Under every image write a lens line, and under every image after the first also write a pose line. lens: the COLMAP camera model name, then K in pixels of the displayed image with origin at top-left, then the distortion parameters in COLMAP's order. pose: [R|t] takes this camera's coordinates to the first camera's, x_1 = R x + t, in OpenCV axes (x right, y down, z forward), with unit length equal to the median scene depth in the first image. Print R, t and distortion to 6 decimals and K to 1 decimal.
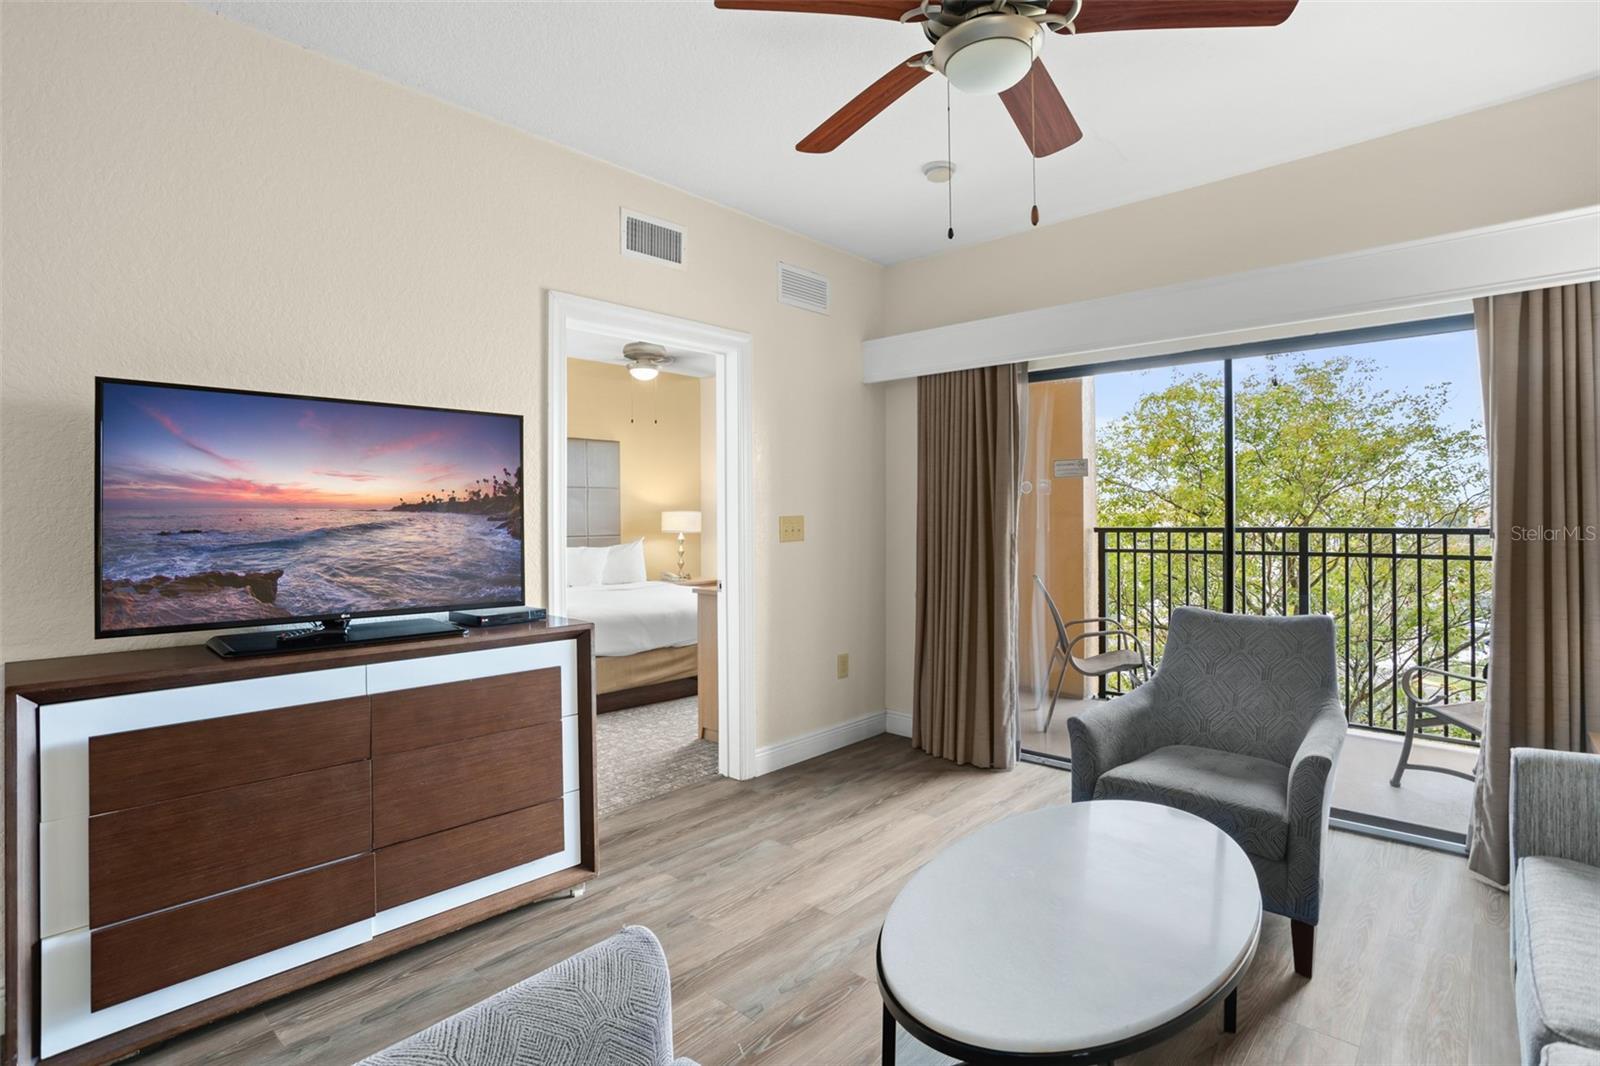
lens RADIAL K [[772.2, 0, 842.2], [0, 772.2, 535.0], [0, 0, 1]] dist [-0.031847, 0.000336]
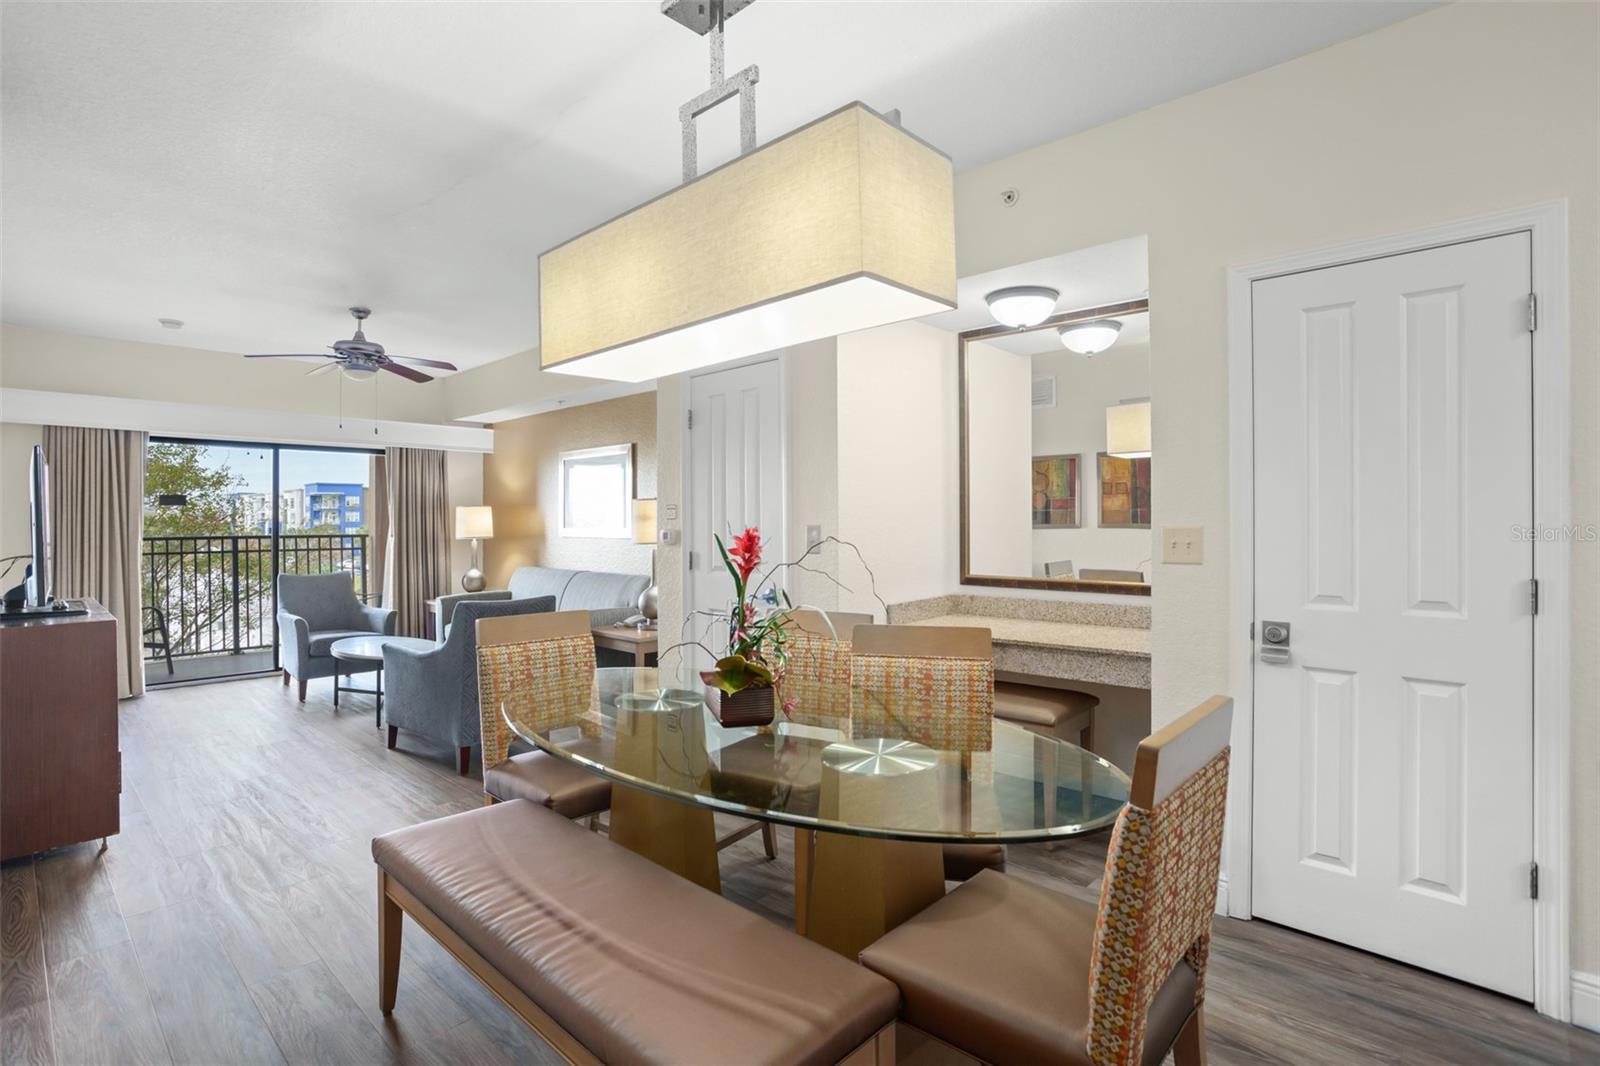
lens RADIAL K [[777.1, 0, 799.9], [0, 777.1, 520.4], [0, 0, 1]] dist [-0.030501, 0.000963]
pose [[0.029144, 0.006495, 0.999554, -1.320450], [0.027072, 0.999607, -0.007285, 0.002903], [-0.999209, 0.027272, 0.028957, -0.376215]]
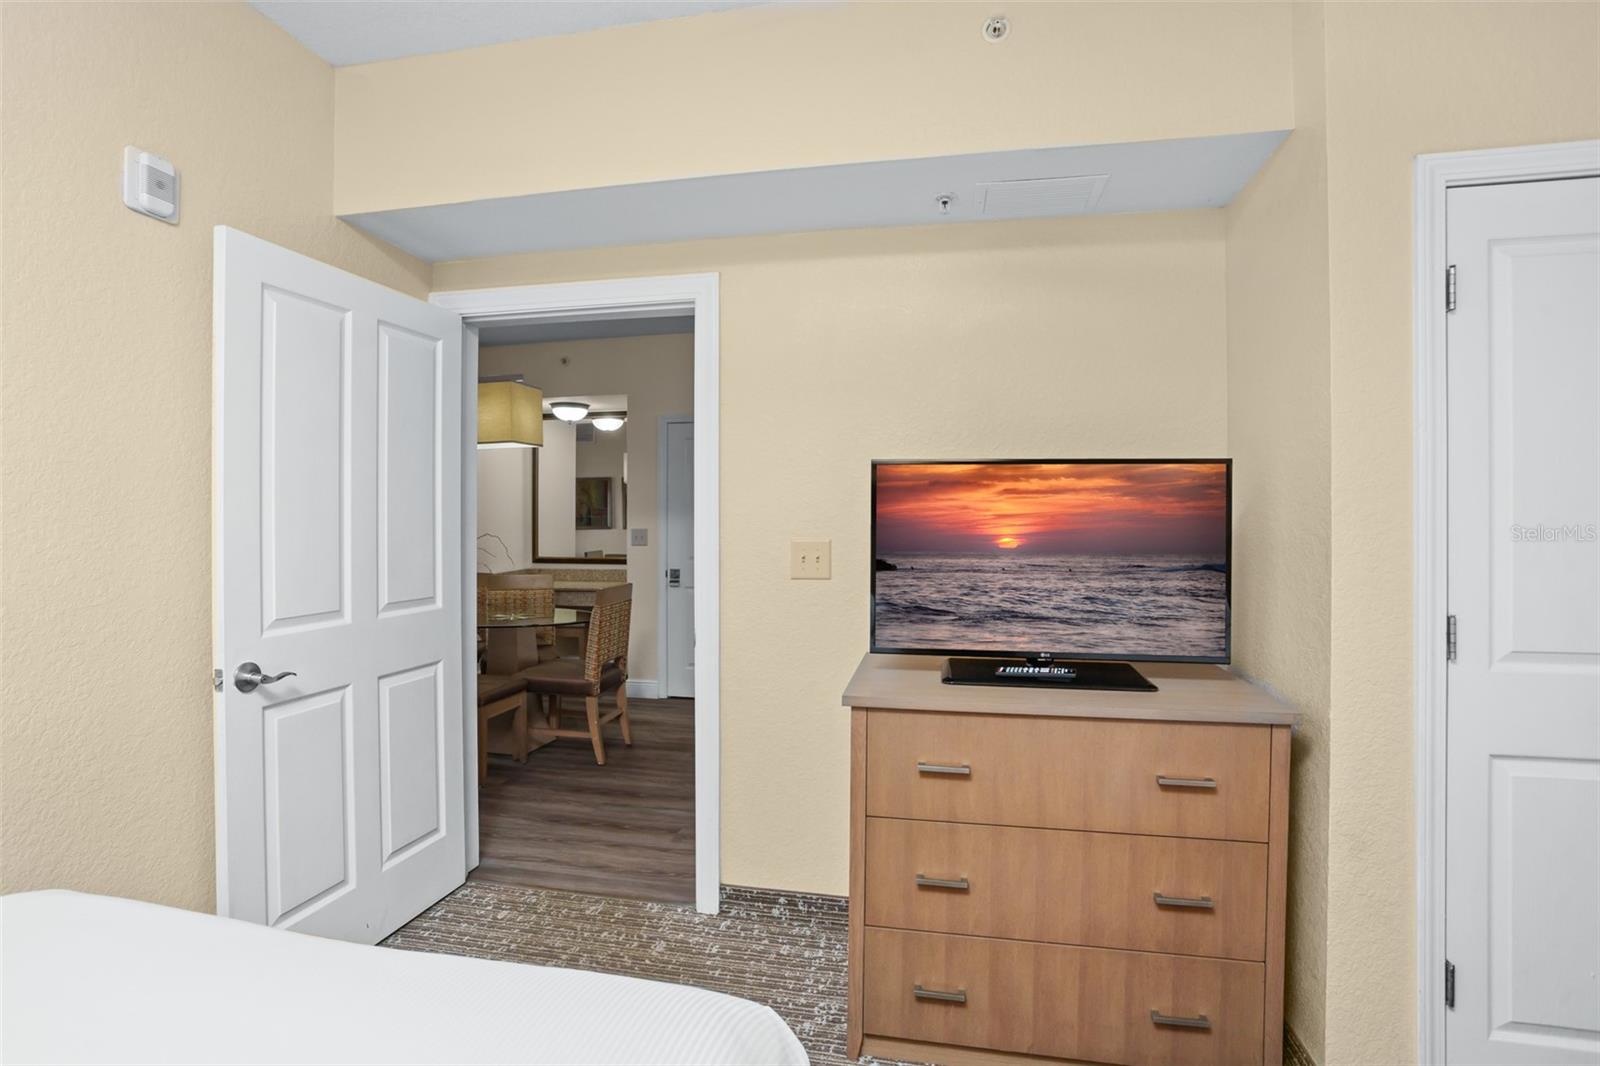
lens RADIAL K [[813.7, 0, 796.1], [0, 813.7, 512.7], [0, 0, 1]] dist [-0.035248, 0.000489]
pose [[-0.493362, 0.012709, 0.869731, -2.186978], [0.024200, 0.999707, -0.000881, -0.009733], [-0.869487, 0.020613, -0.493525, -0.168153]]
